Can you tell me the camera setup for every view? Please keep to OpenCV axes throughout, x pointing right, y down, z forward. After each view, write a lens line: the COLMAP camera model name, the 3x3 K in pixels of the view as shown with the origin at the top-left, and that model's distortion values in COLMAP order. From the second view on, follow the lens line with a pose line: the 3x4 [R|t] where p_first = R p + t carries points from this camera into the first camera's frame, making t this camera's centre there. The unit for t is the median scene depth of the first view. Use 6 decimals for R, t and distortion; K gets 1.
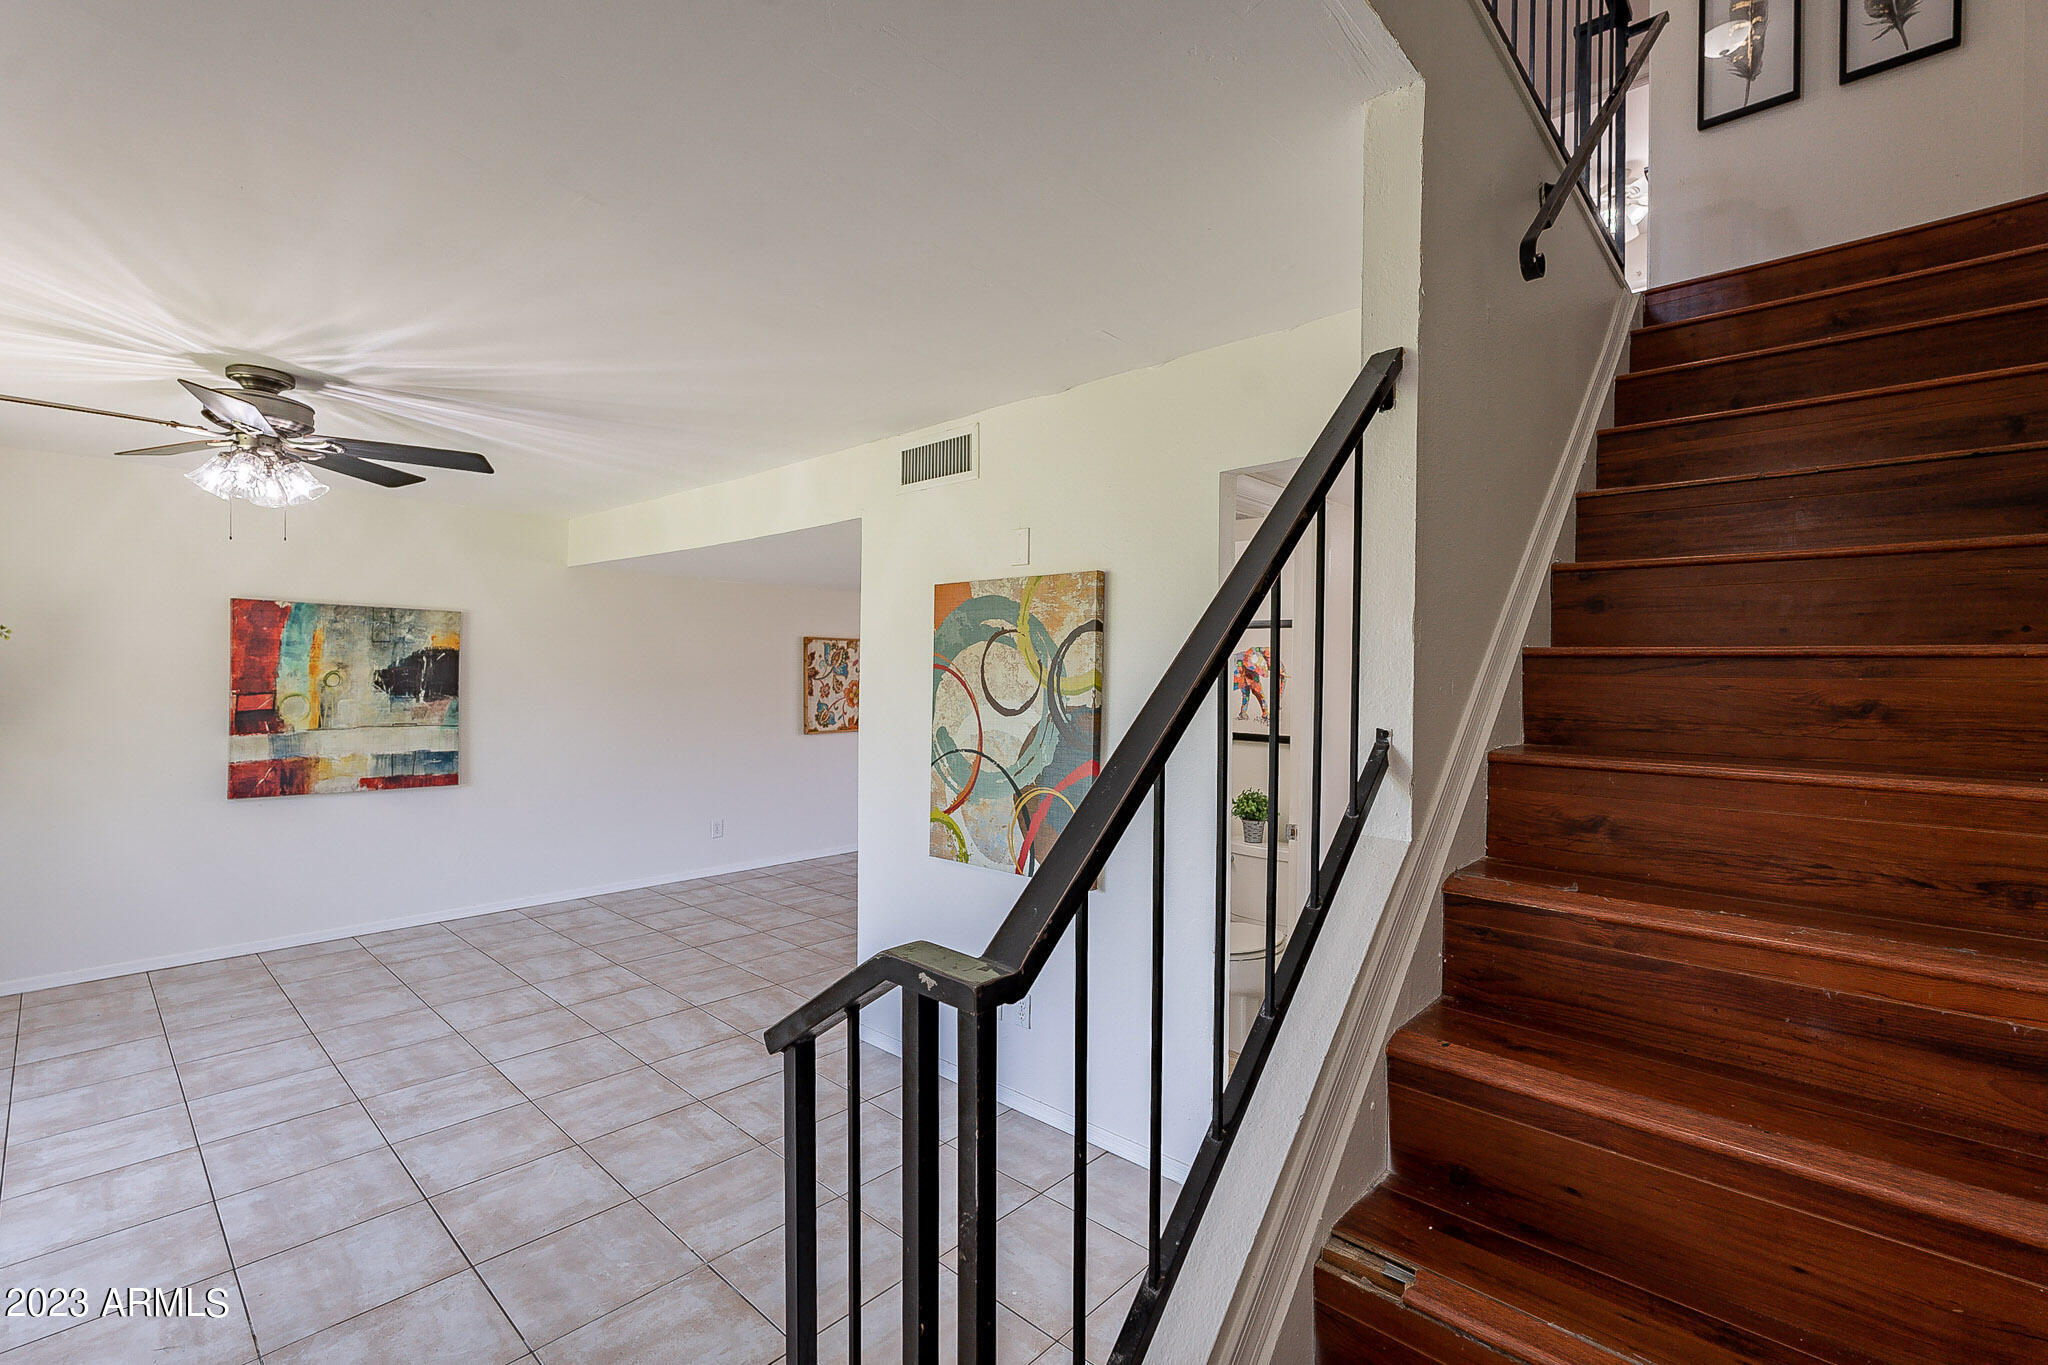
lens RADIAL K [[893.7, 0, 1002.9], [0, 893.7, 684.5], [0, 0, 1]] dist [-0.000976, 0.002433]
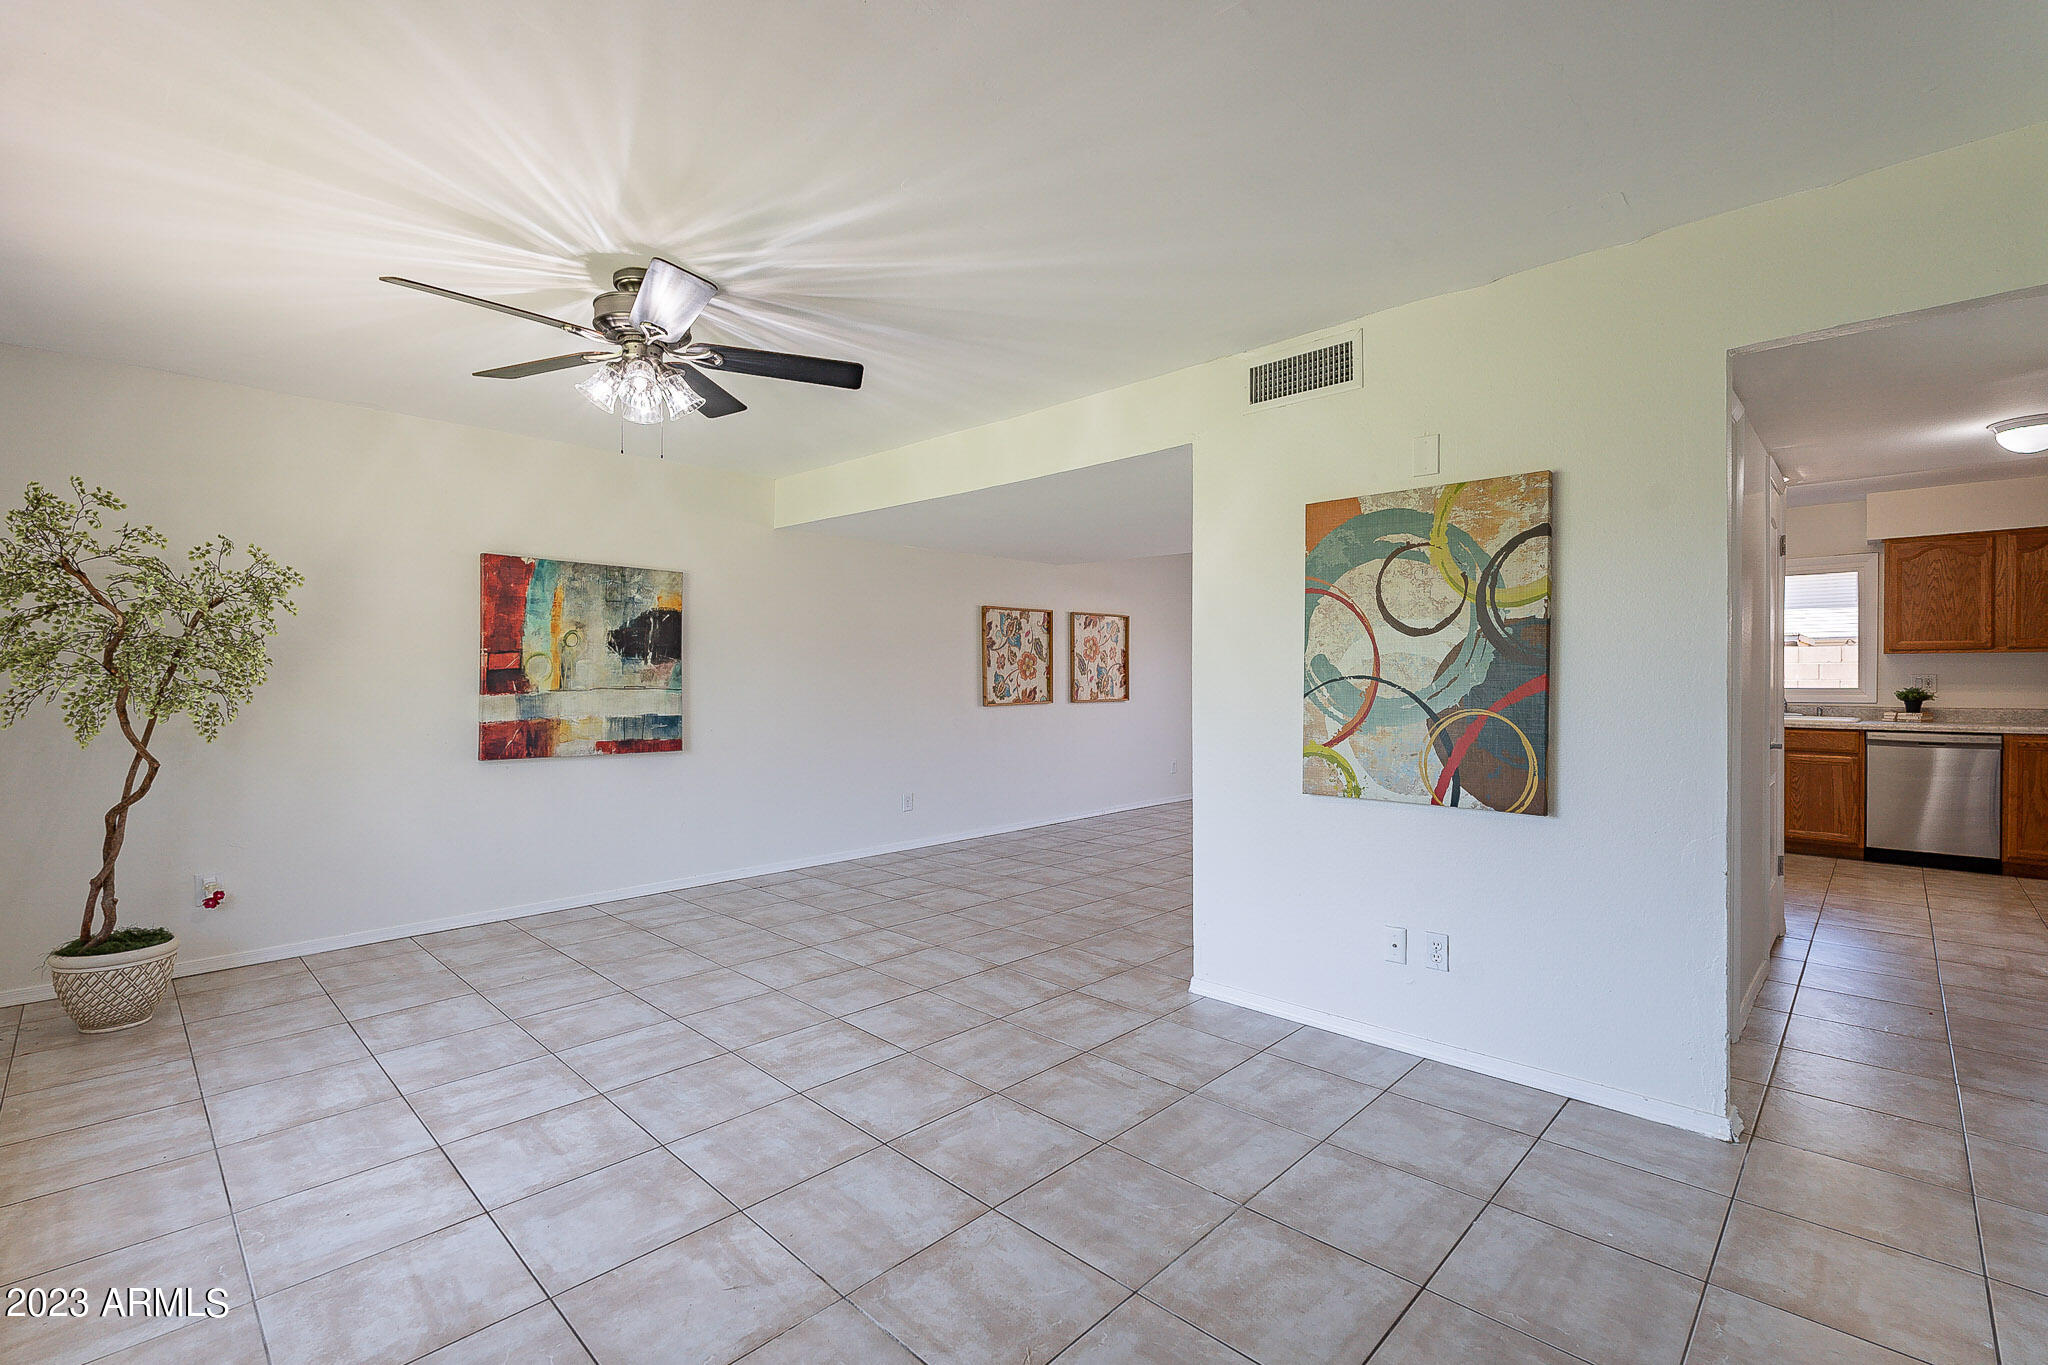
lens RADIAL K [[893.7, 0, 1011.9], [0, 893.7, 684.0], [0, 0, 1]] dist [-0.000976, 0.002433]
pose [[0.999765, -0.012471, -0.017727, -0.368501], [0.012391, 0.999913, -0.004600, 0.077208], [0.017783, 0.004379, 0.999832, 0.053084]]
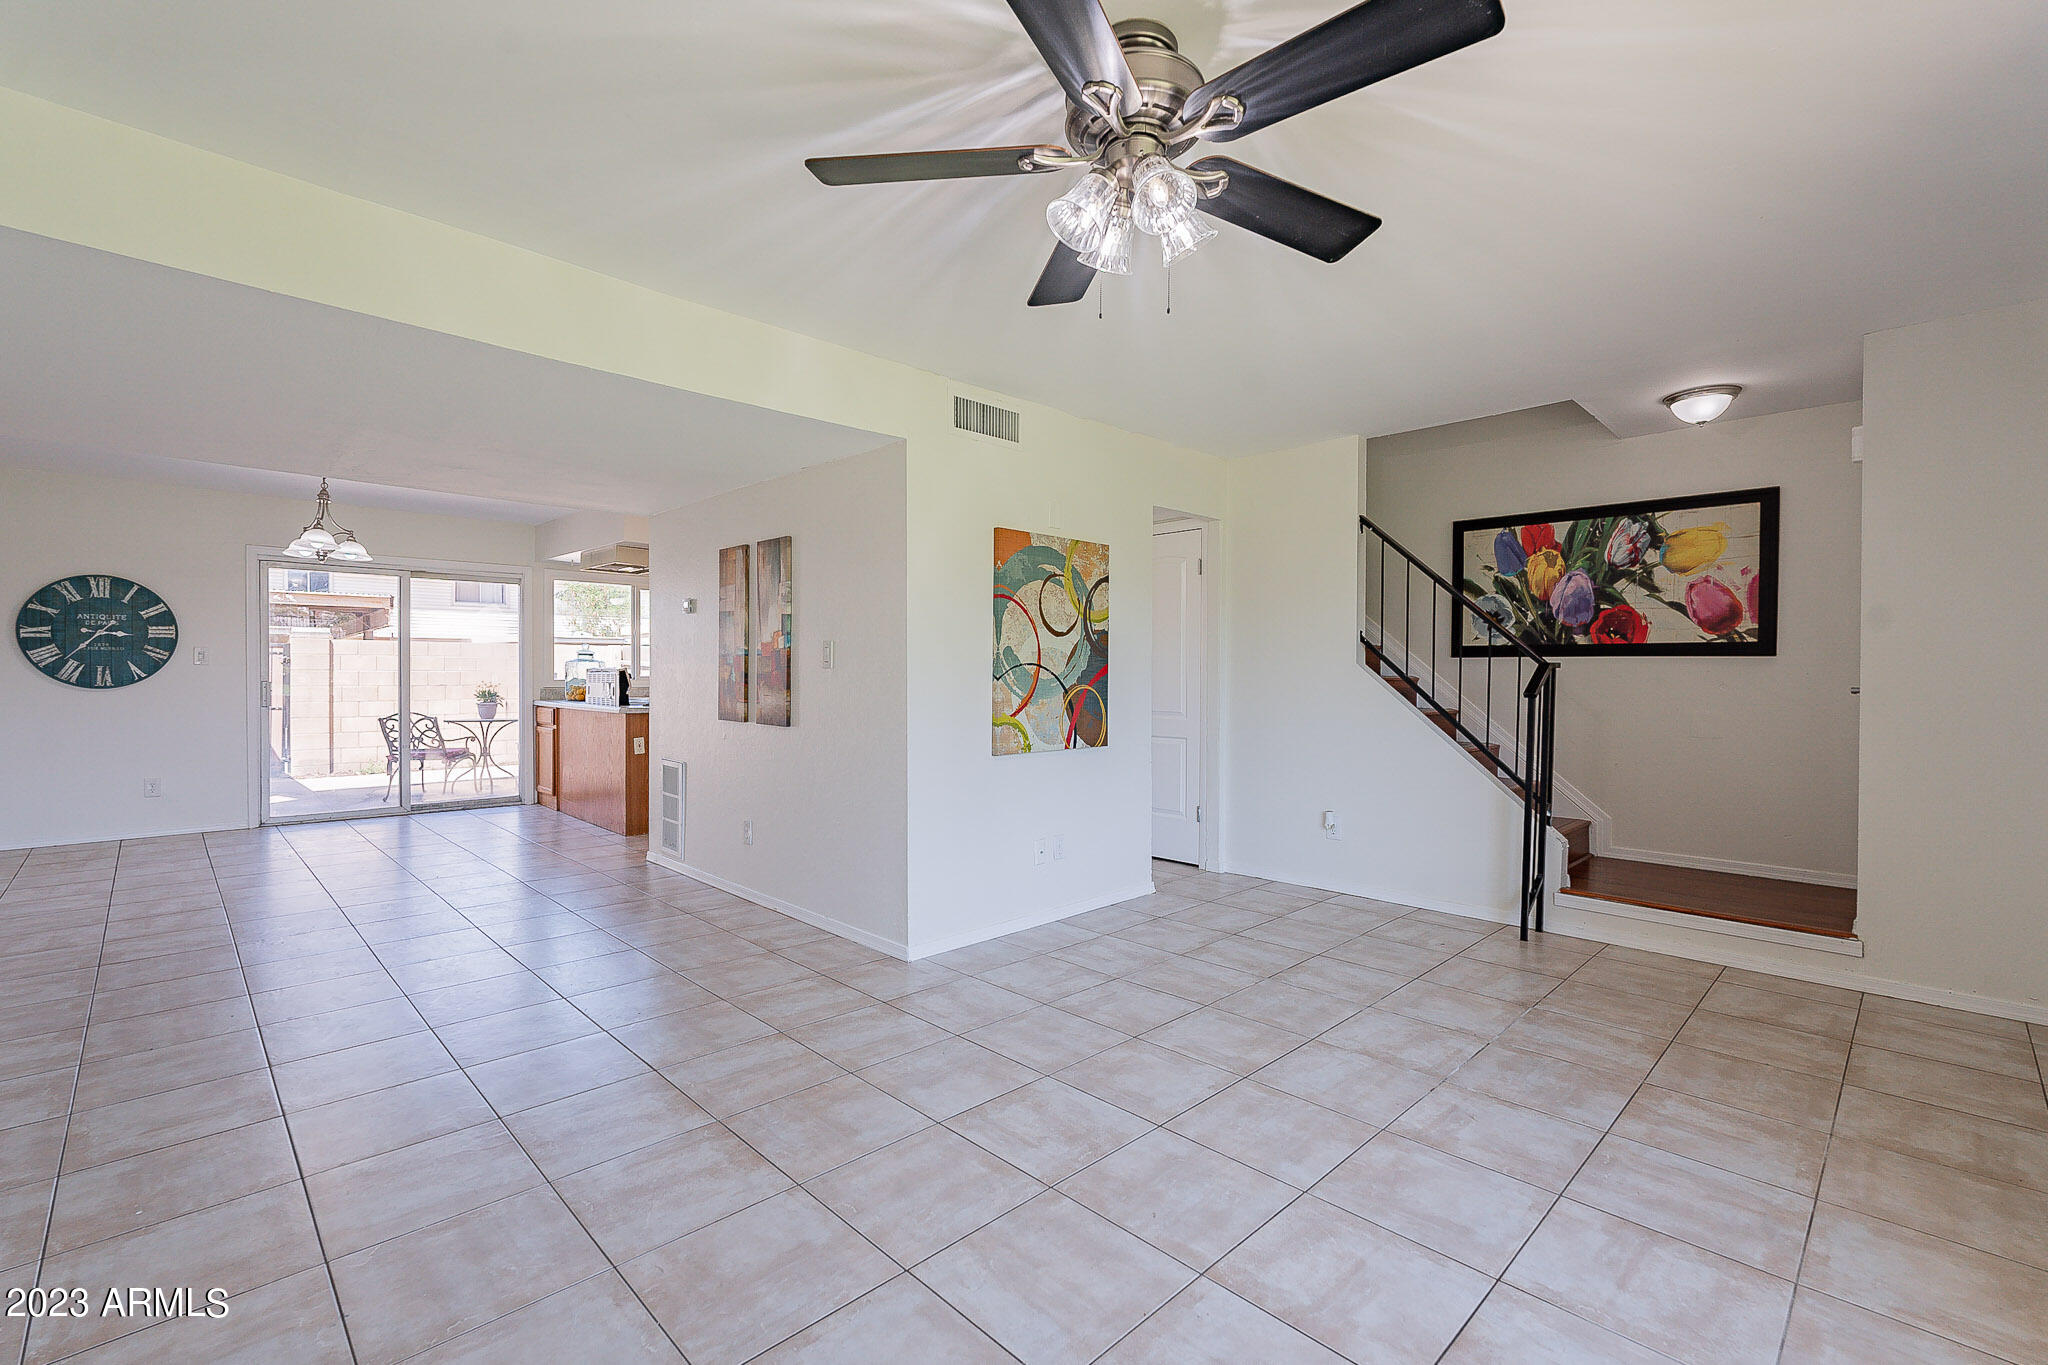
lens RADIAL K [[893.7, 0, 1028.2], [0, 893.7, 684.1], [0, 0, 1]] dist [-0.000976, 0.002433]
pose [[0.040862, -0.023593, 0.998886, -1.263882], [0.008674, 0.999692, 0.023257, 0.069681], [-0.999127, 0.007714, 0.041054, 0.906923]]
